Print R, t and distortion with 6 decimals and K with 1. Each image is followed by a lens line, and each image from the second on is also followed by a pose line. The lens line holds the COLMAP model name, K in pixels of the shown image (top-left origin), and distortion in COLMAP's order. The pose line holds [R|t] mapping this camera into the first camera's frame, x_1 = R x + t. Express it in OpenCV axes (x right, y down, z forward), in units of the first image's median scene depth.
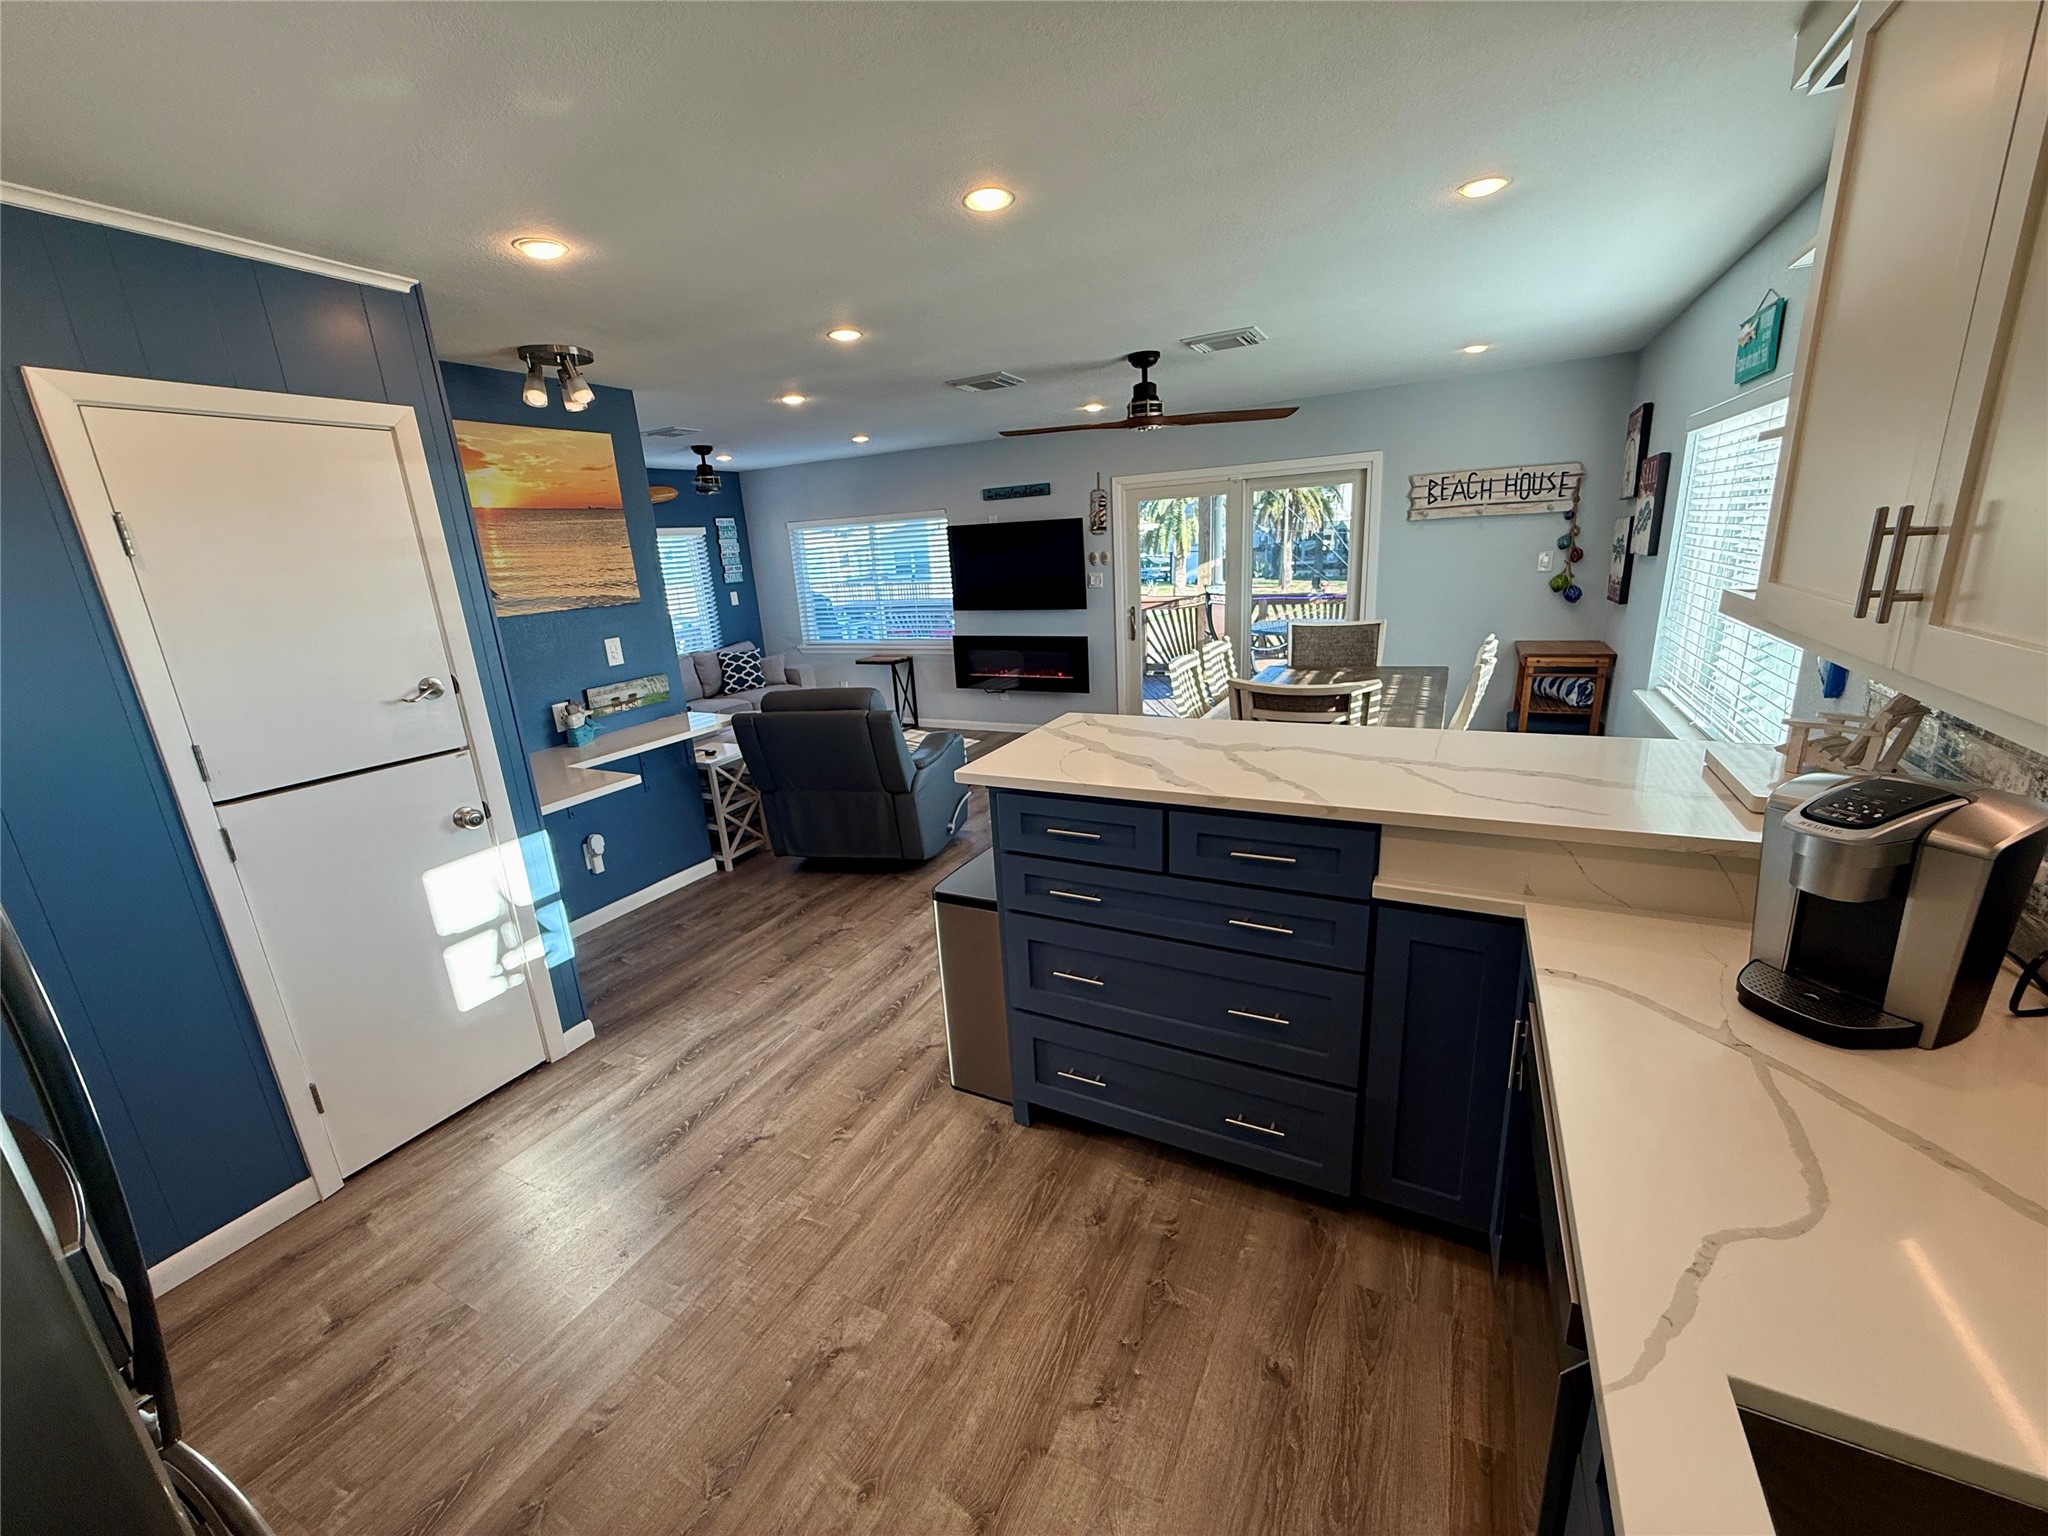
lens RADIAL K [[816.1, 0, 1021.2], [0, 816.1, 772.4], [0, 0, 1]] dist [0.000215, 0.000045]
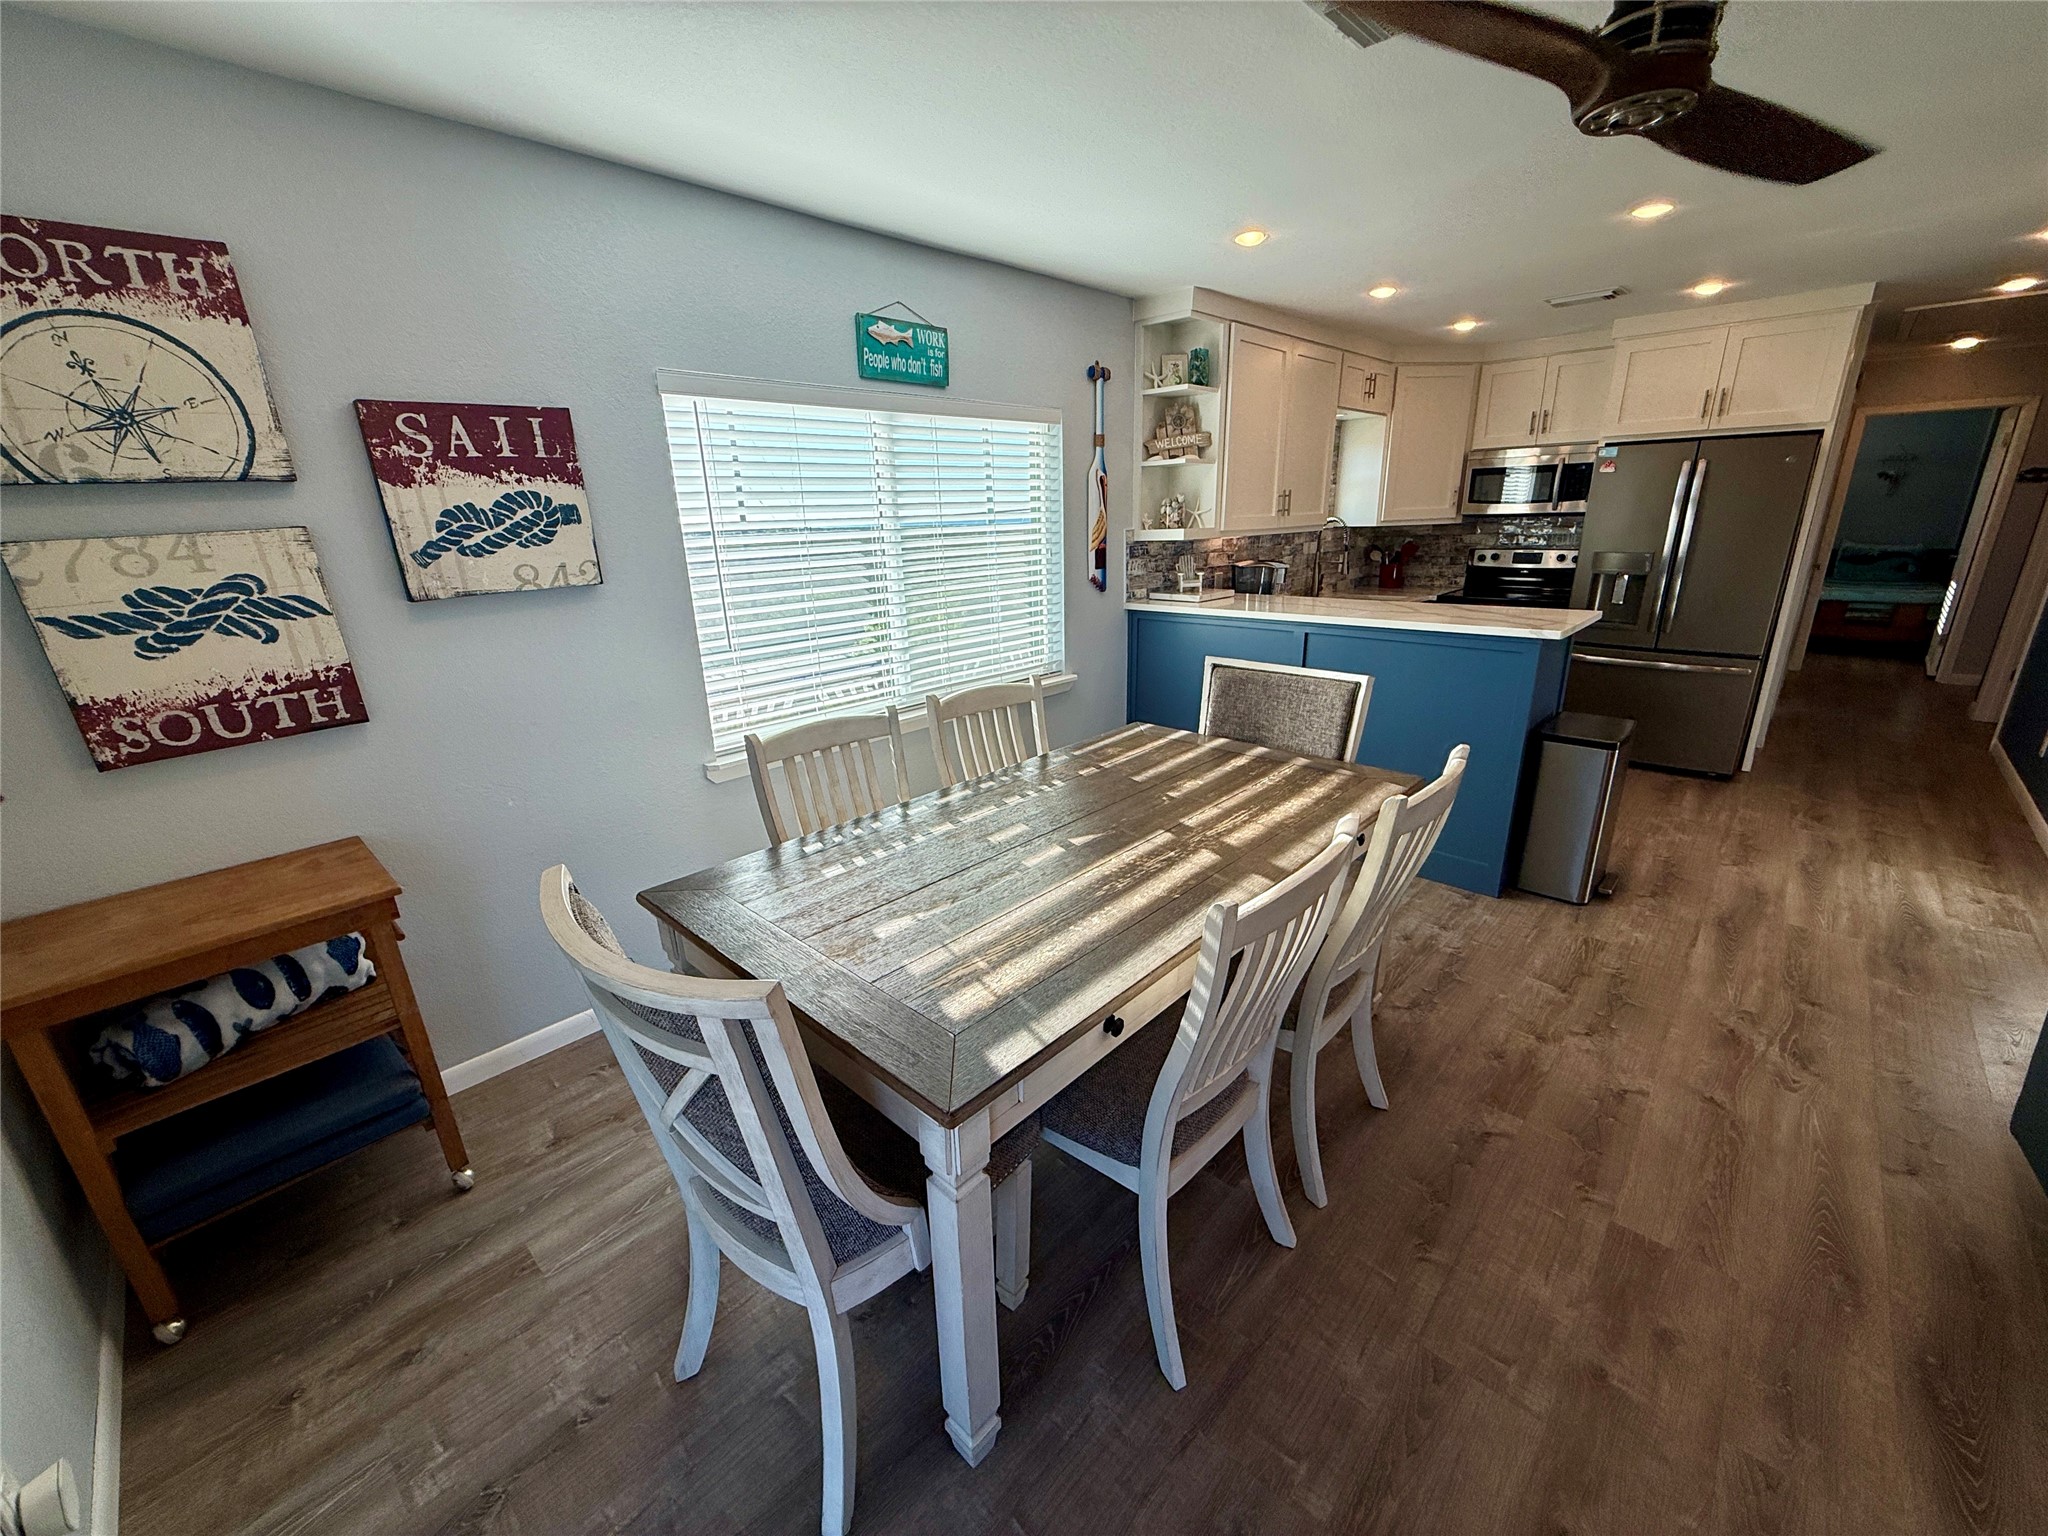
lens RADIAL K [[816.1, 0, 1019.8], [0, 816.1, 770.6], [0, 0, 1]] dist [0.000215, 0.000045]
pose [[-0.956658, 0.000523, 0.291212, 0.297846], [0.160458, 0.835451, 0.525619, -0.416412], [-0.243018, 0.549565, -0.799325, 1.479799]]
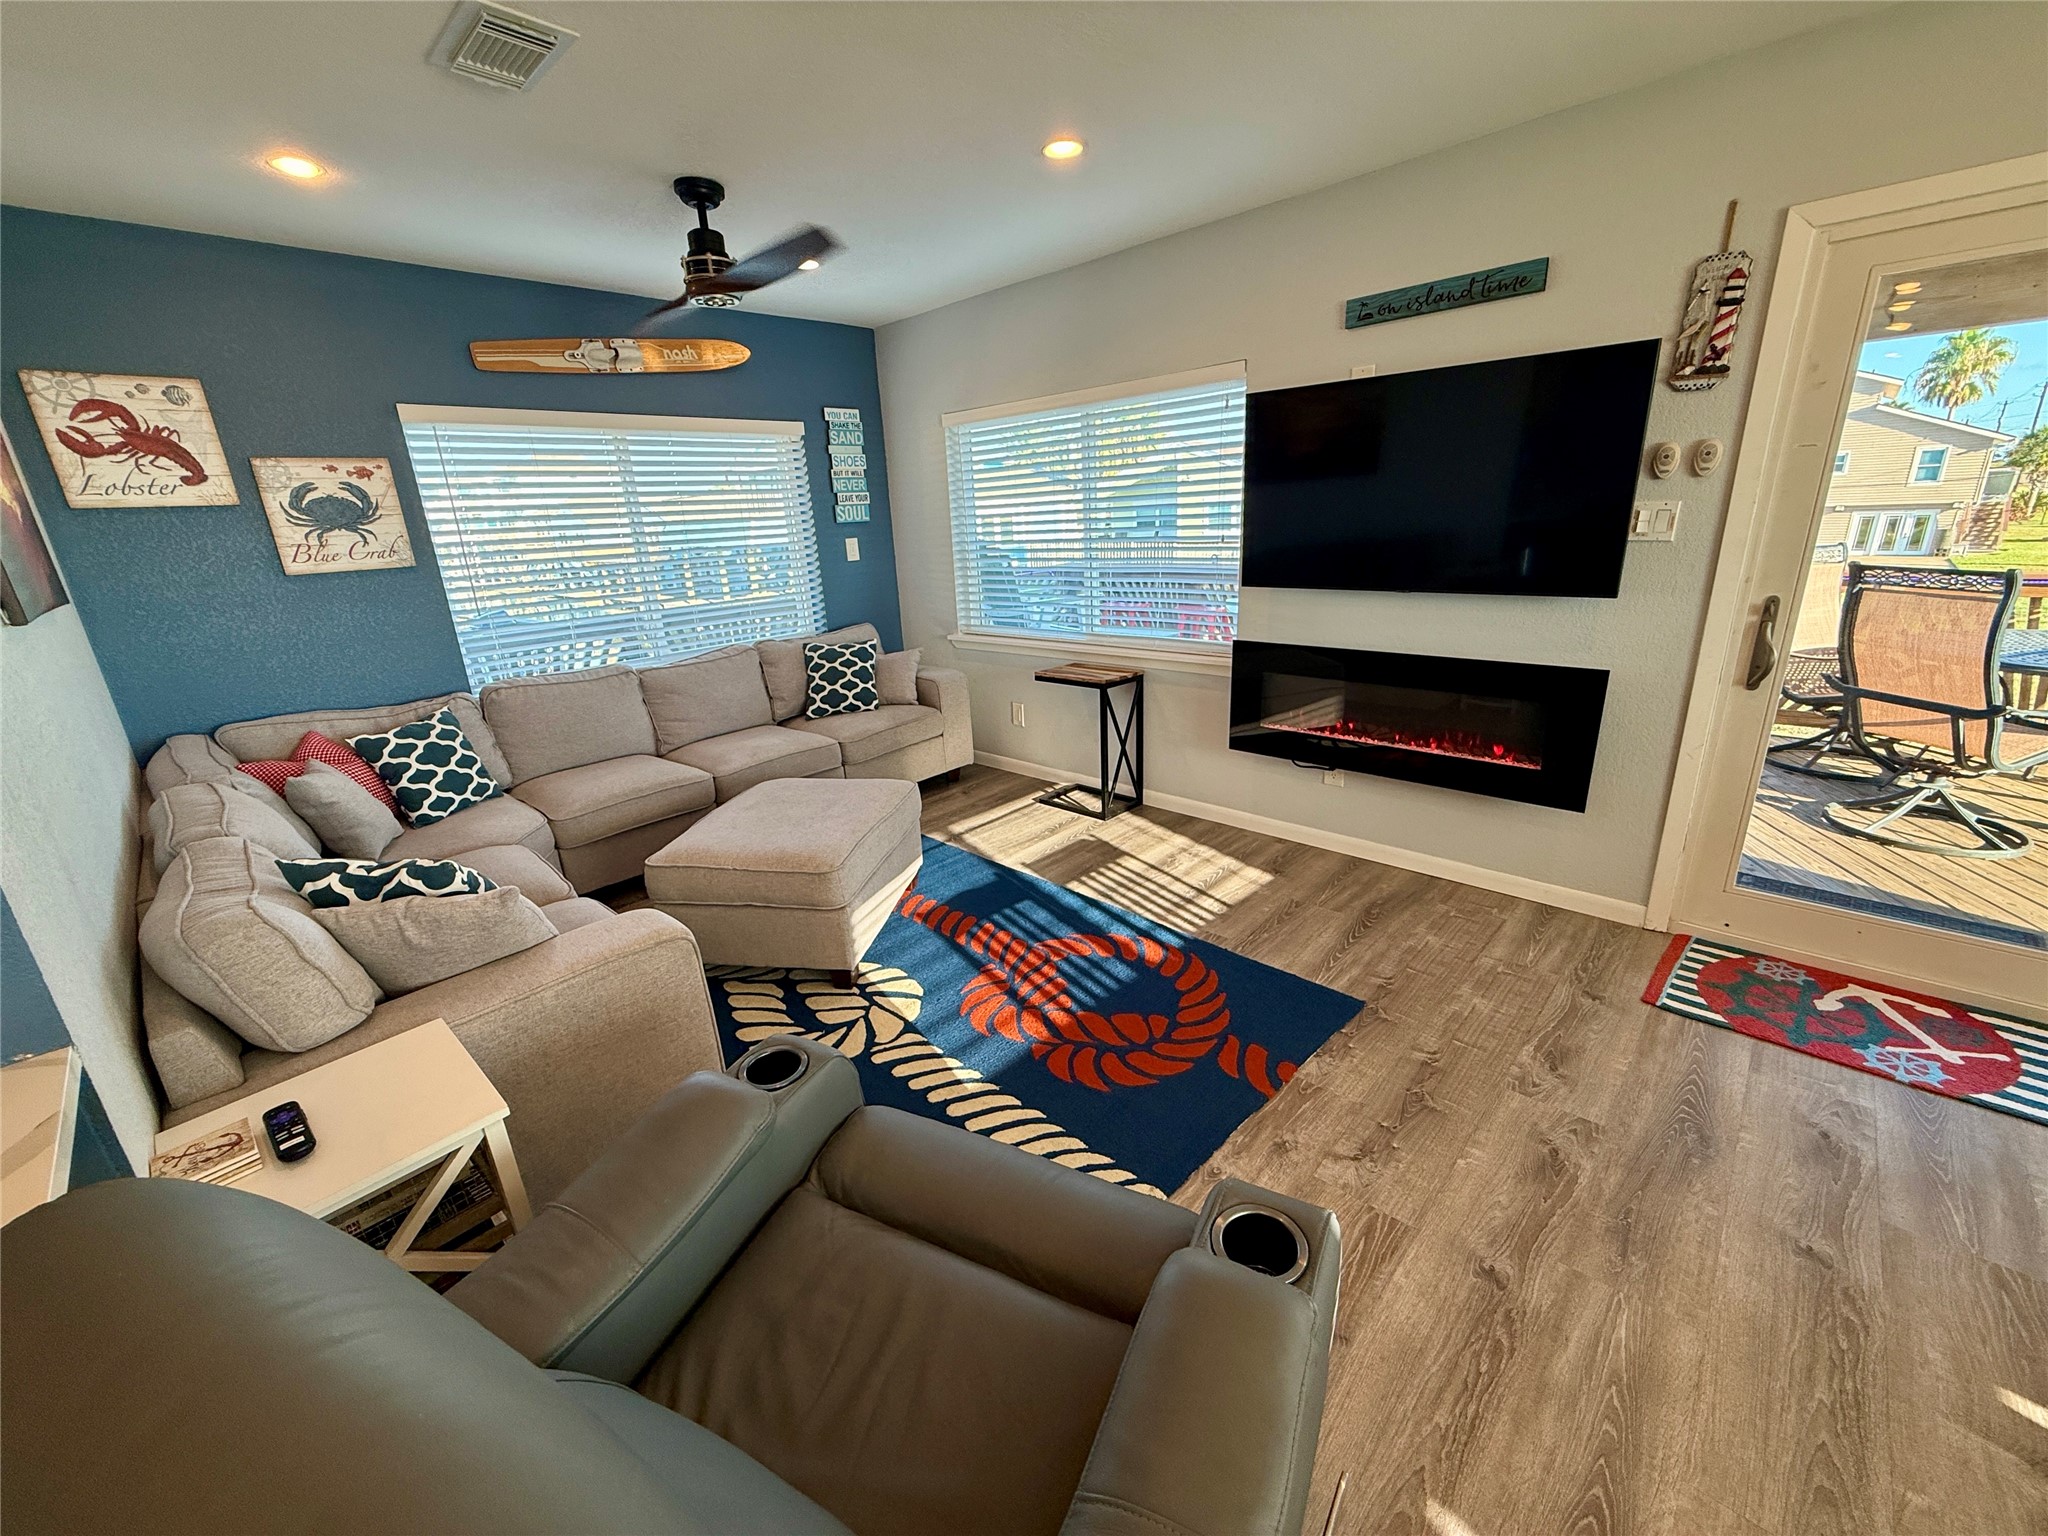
lens RADIAL K [[816.1, 0, 1019.3], [0, 816.1, 771.5], [0, 0, 1]] dist [0.000215, 0.000045]
pose [[0.959476, 0.097420, -0.264414, -0.130385], [-0.086157, 0.994823, 0.053894, -0.196469], [0.268296, -0.028929, 0.962902, 0.944857]]
